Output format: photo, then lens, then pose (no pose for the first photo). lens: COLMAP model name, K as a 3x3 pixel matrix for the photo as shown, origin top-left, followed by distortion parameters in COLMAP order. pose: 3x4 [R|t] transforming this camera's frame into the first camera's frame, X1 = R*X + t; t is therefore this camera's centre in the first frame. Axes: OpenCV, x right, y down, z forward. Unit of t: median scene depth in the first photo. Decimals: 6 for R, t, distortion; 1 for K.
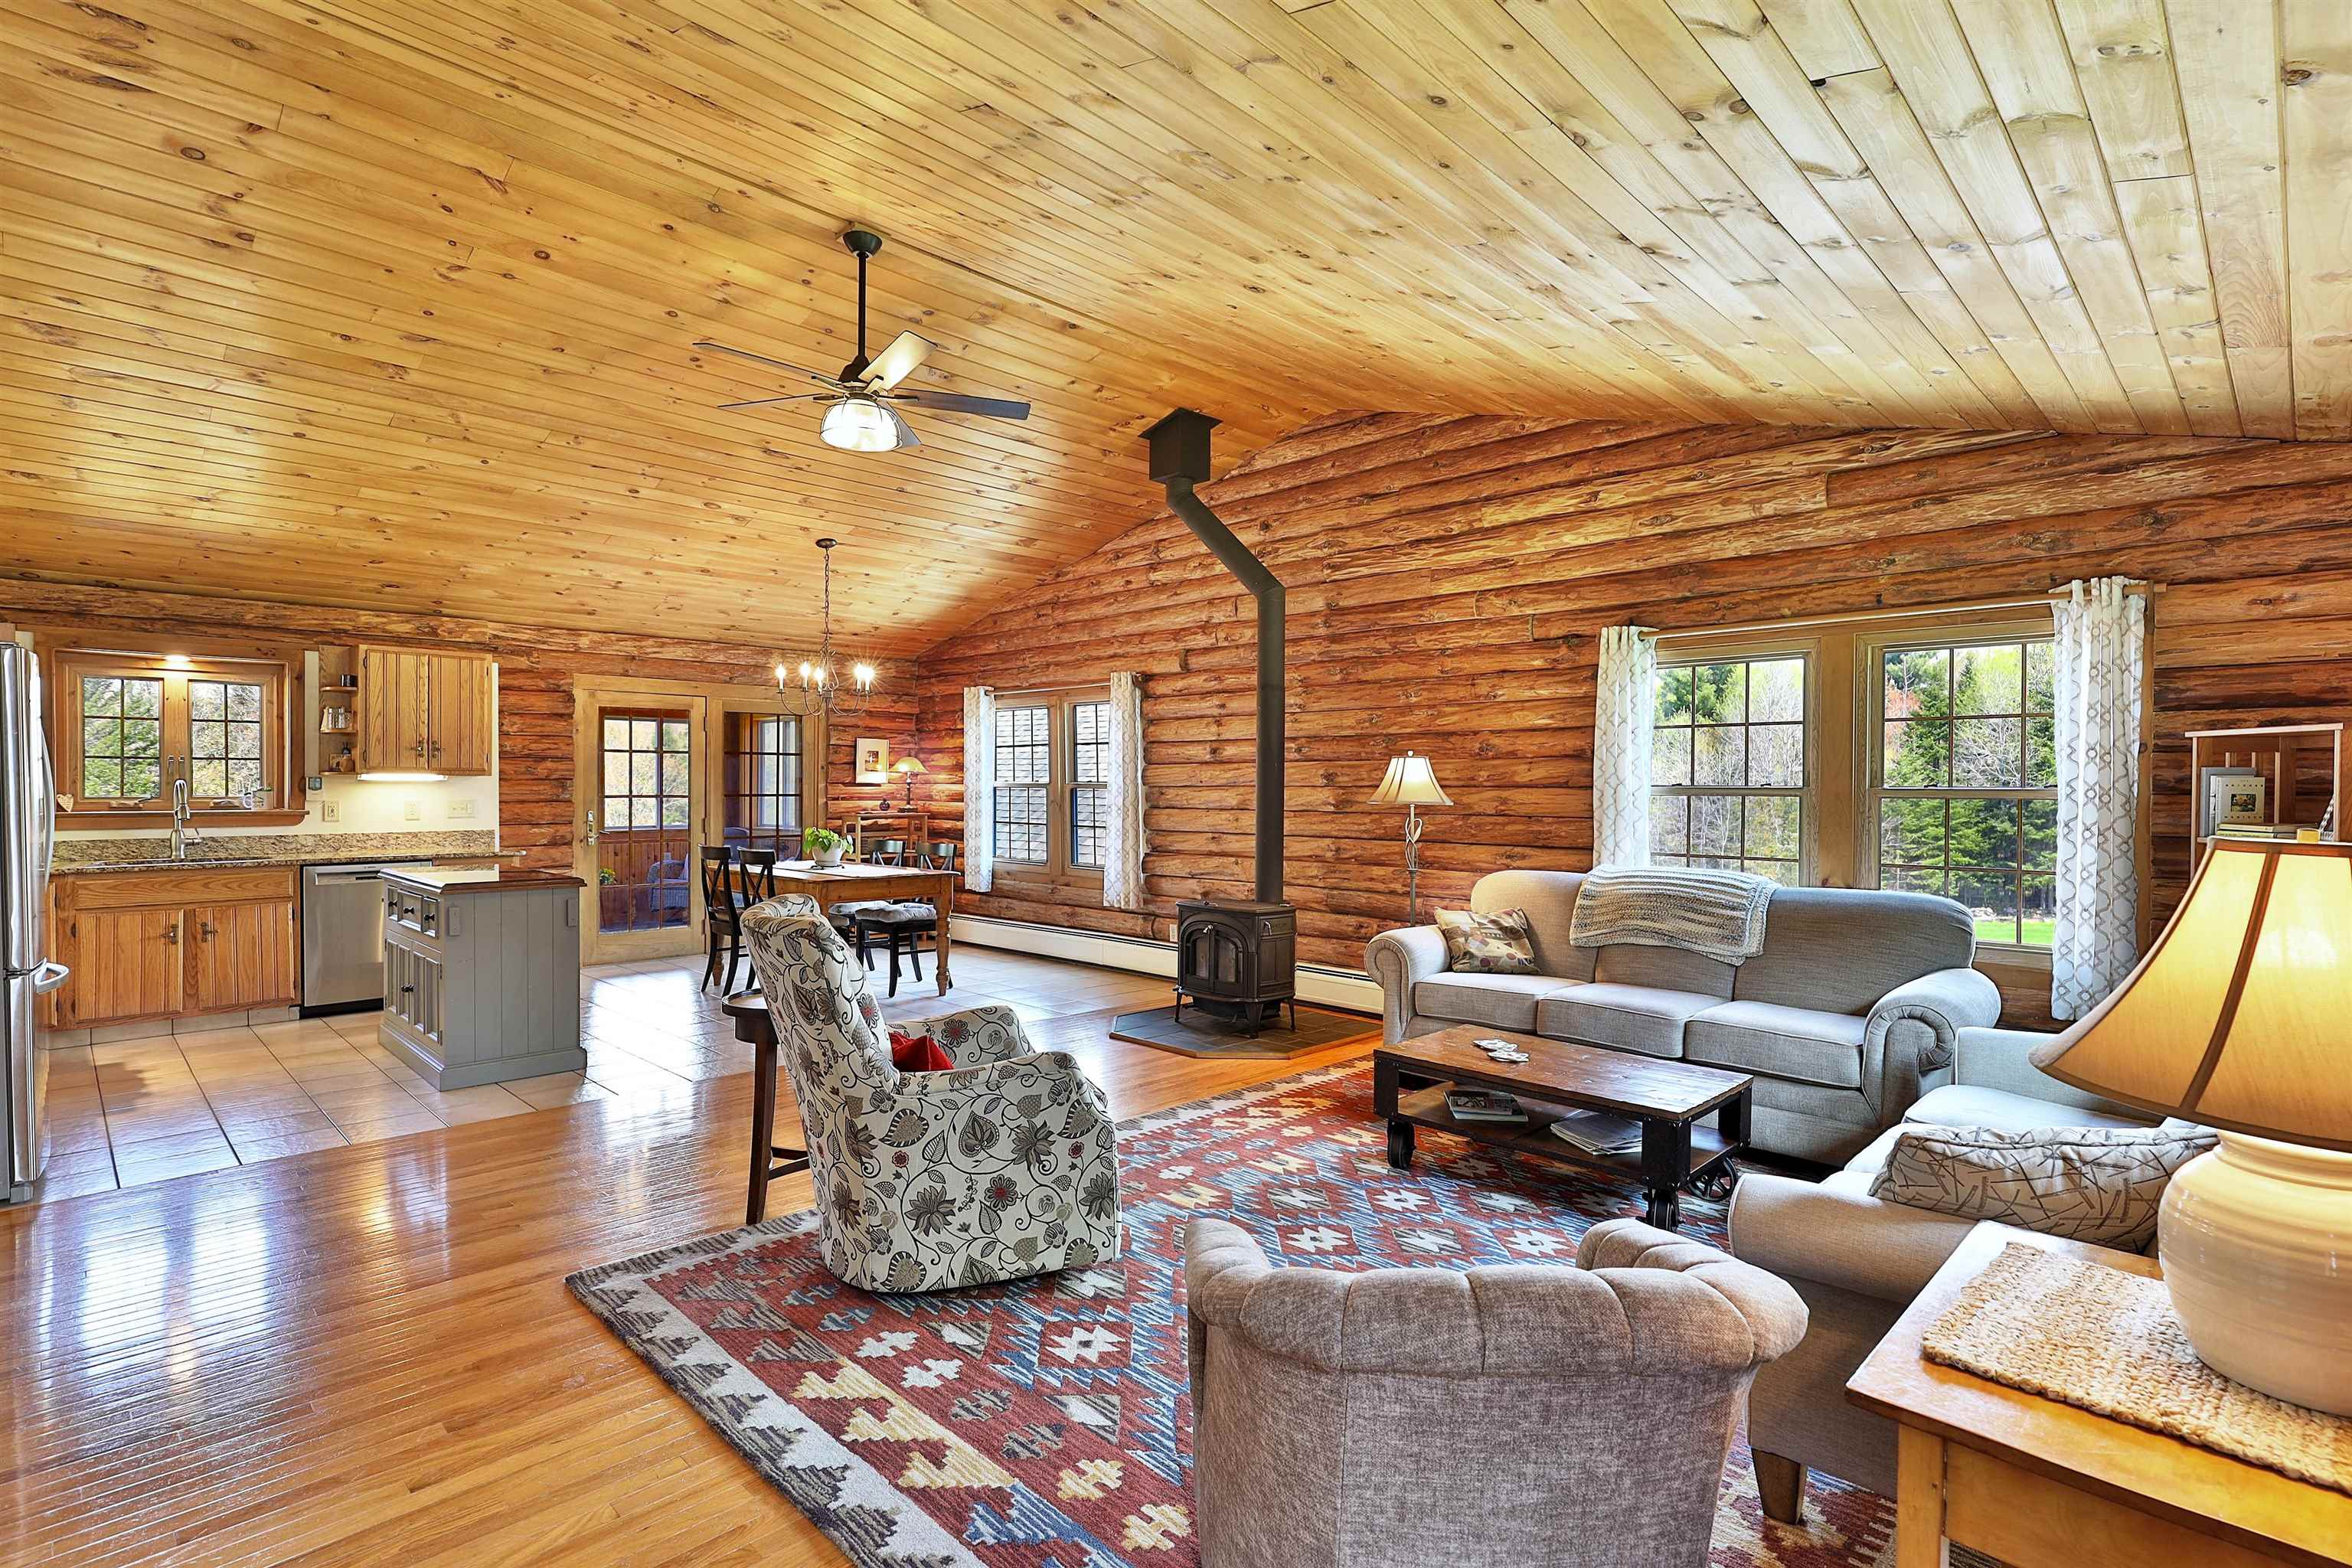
lens RADIAL K [[1135.0, 0, 1180.1], [0, 1135.0, 788.7], [0, 0, 1]] dist [0.000613, 0.000305]
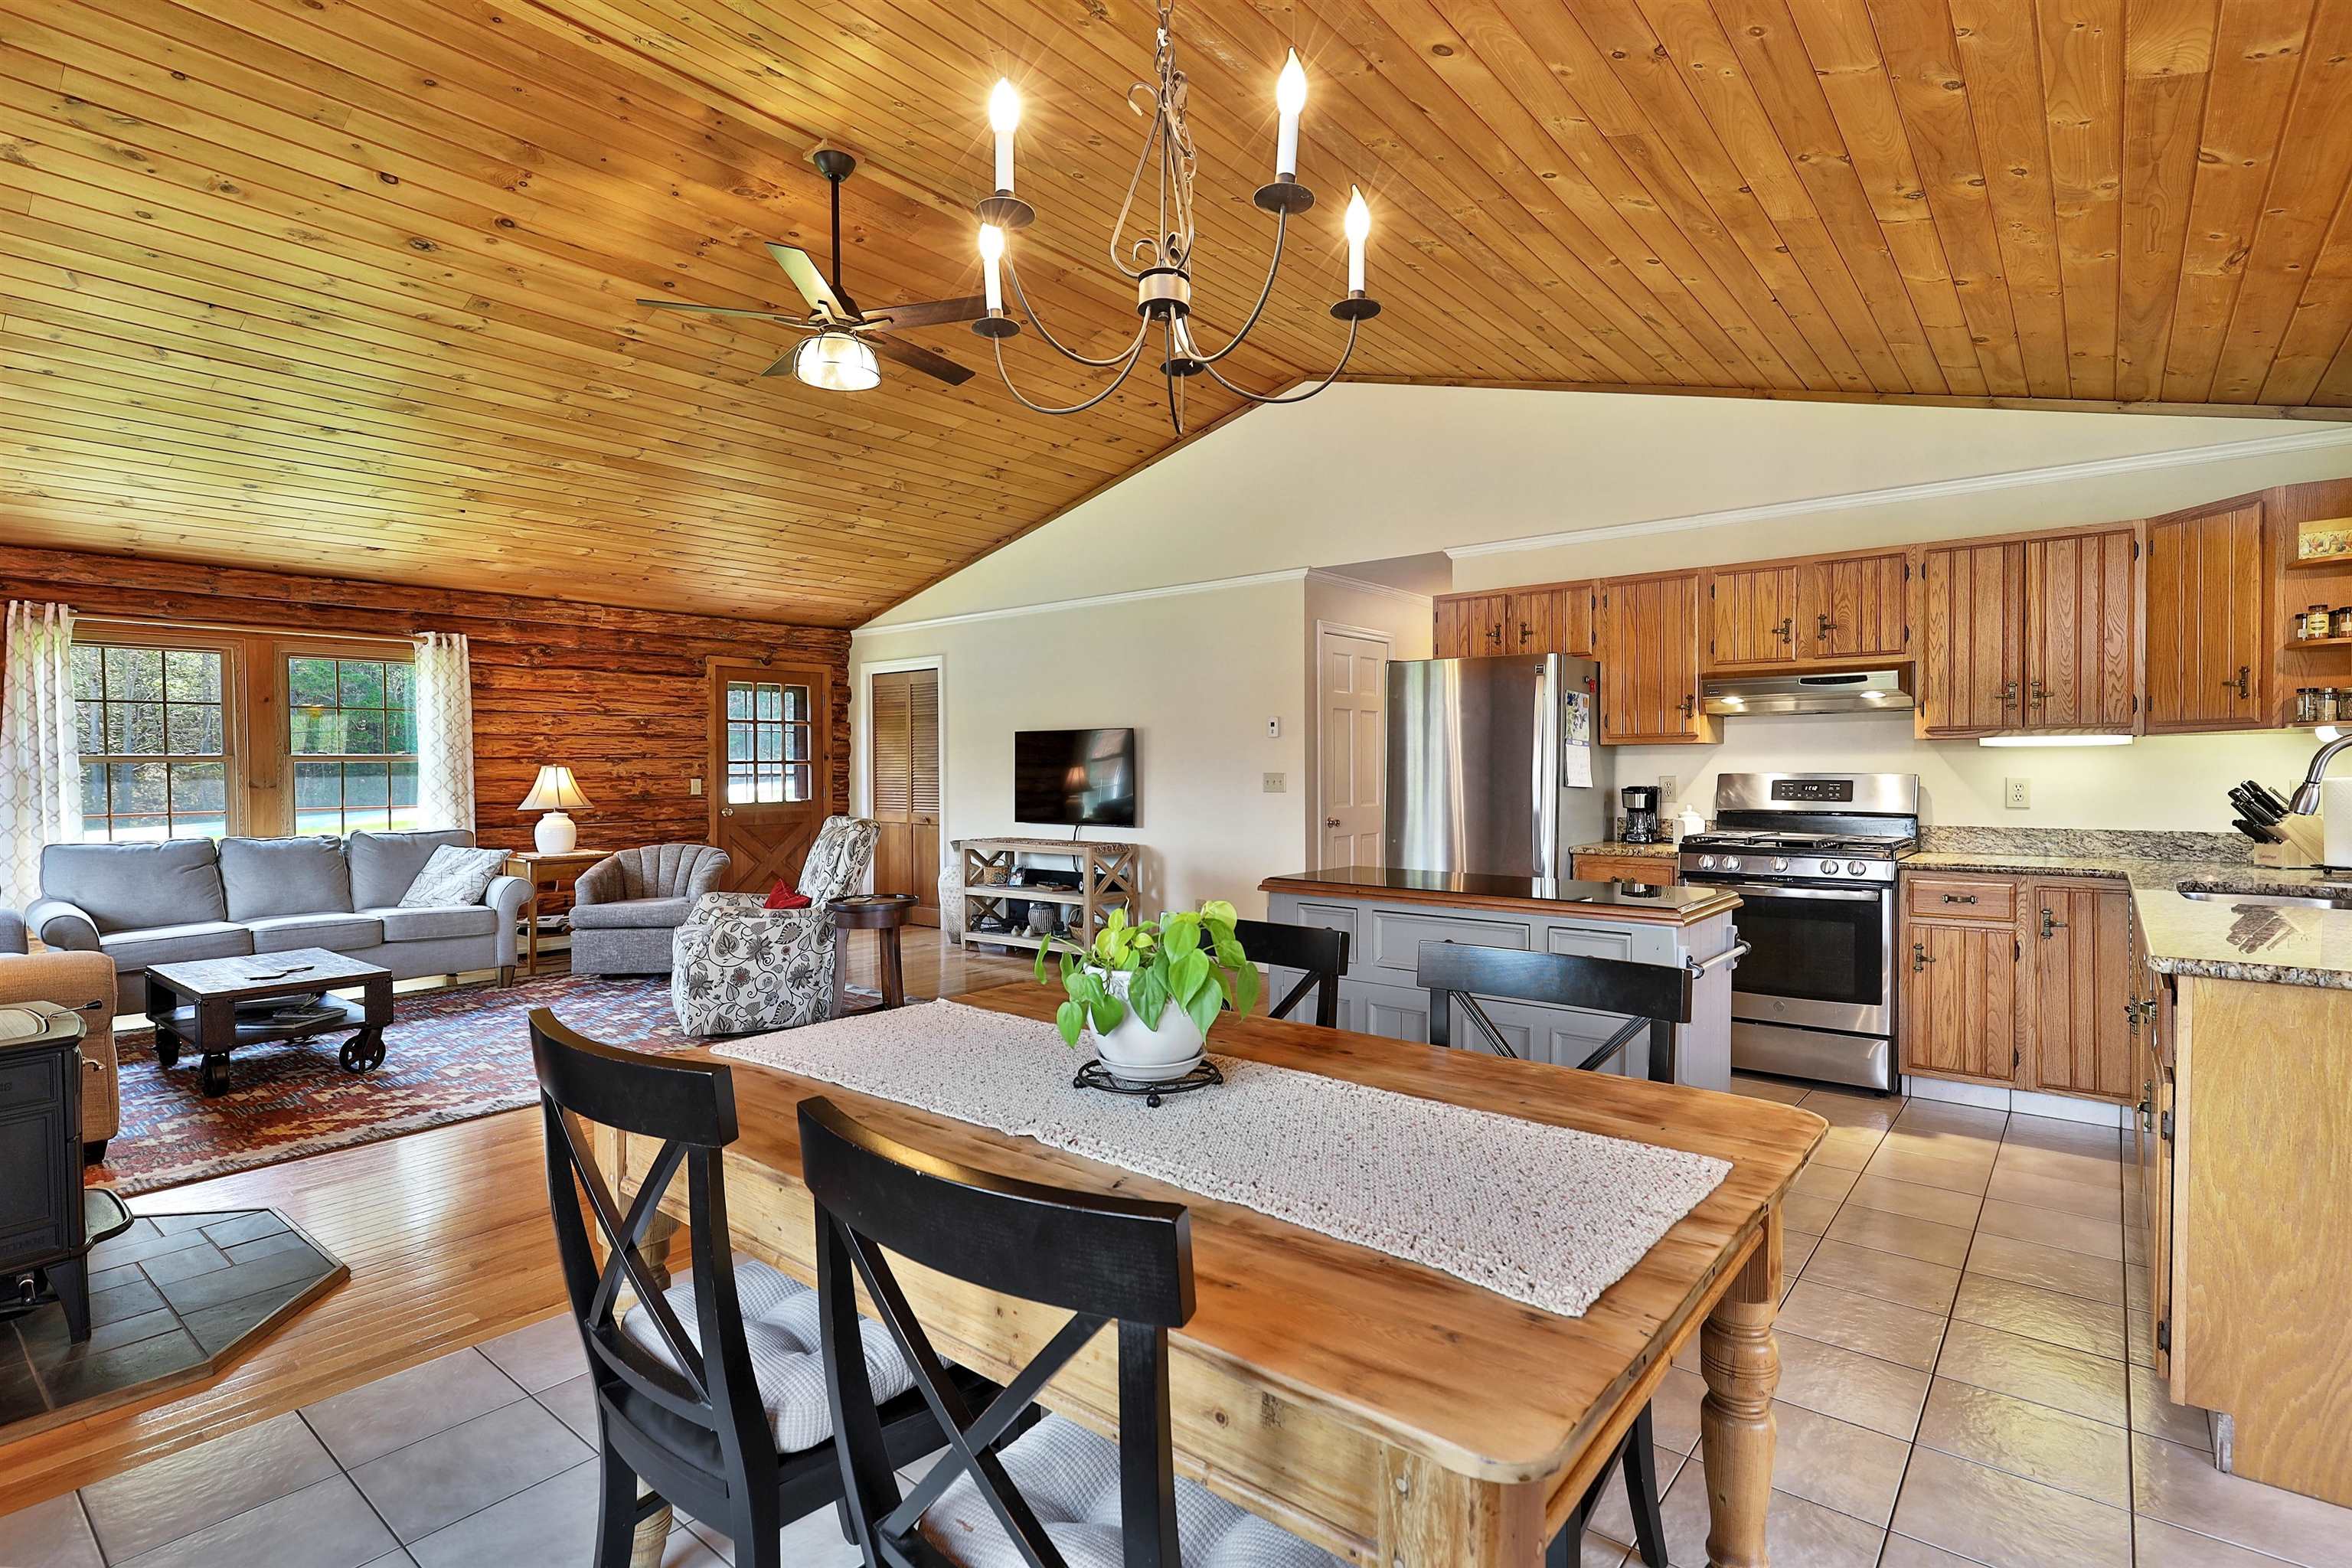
lens RADIAL K [[1135.0, 0, 1181.8], [0, 1135.0, 785.9], [0, 0, 1]] dist [0.000613, 0.000305]
pose [[-0.995446, 0.000467, -0.095325, -0.428099], [-0.001504, 0.999787, 0.020607, 0.006490], [0.095314, 0.020657, -0.995233, 1.774884]]
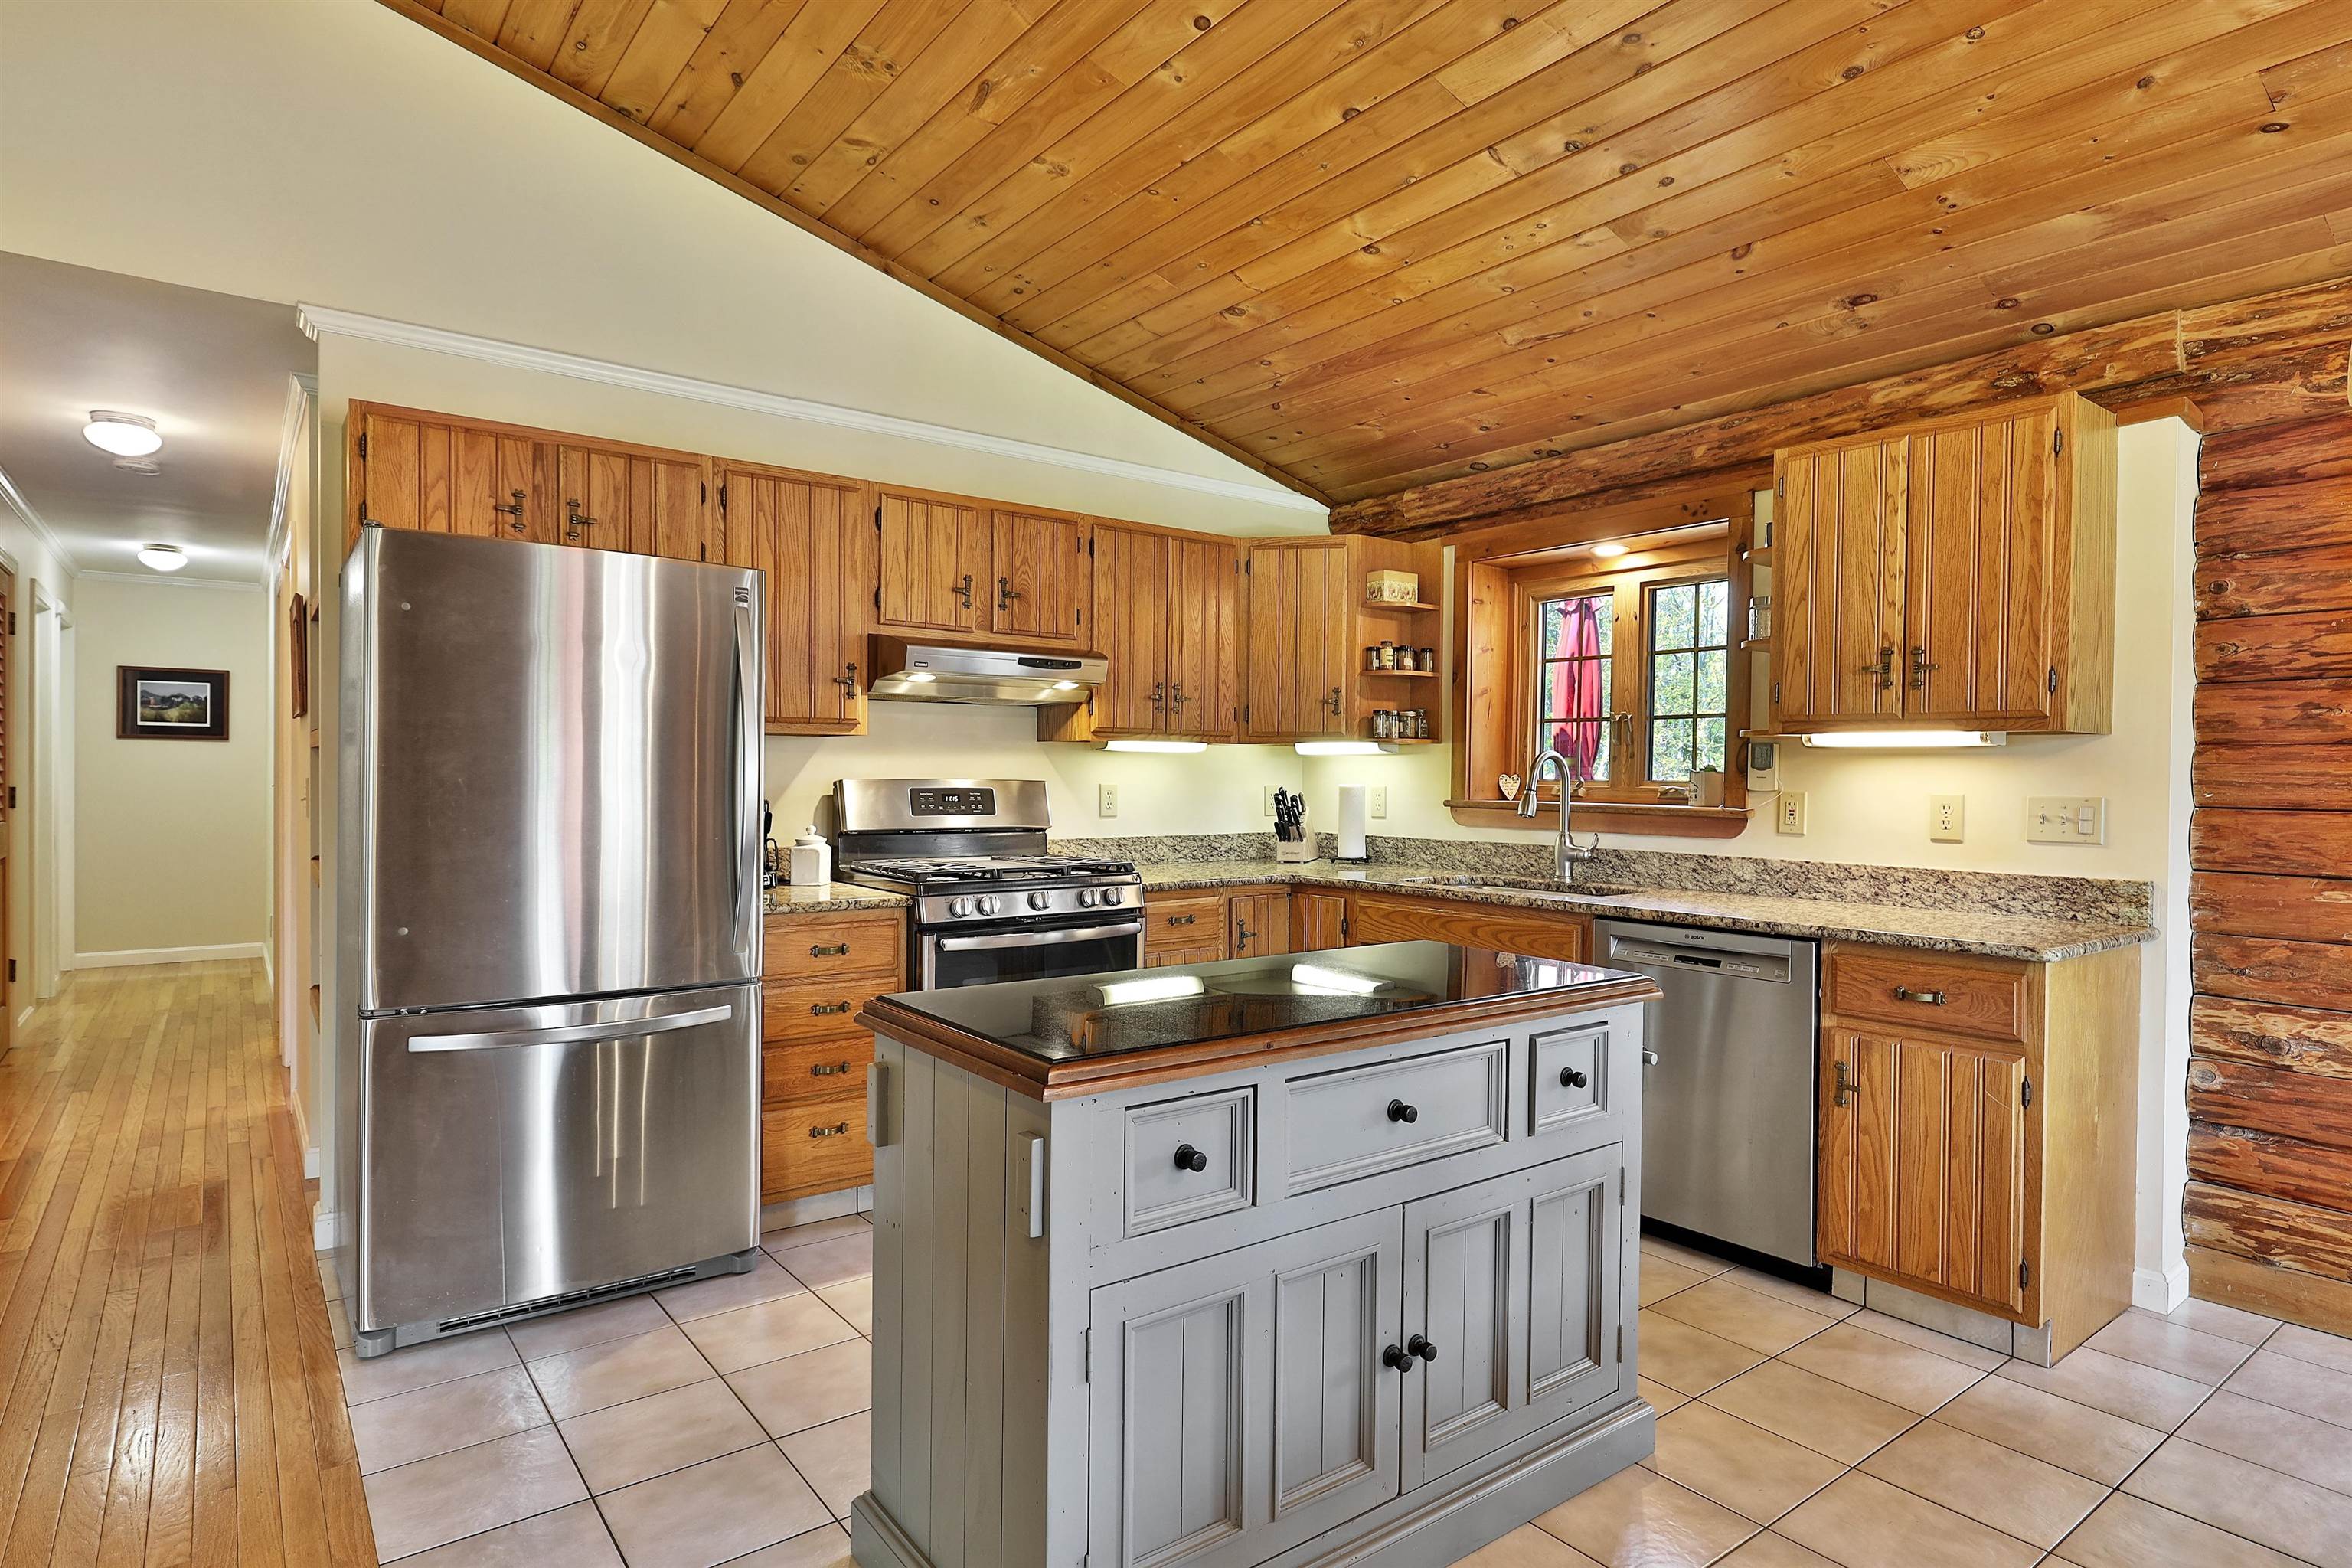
lens RADIAL K [[1256.1, 0, 1186.6], [0, 1256.1, 782.4], [0, 0, 1]] dist [0.005742, -0.001818]
pose [[-0.135534, 0.002454, -0.990770, -0.251041], [-0.015336, 0.999872, 0.004575, 0.010740], [0.990654, 0.015814, -0.135479, 1.122712]]
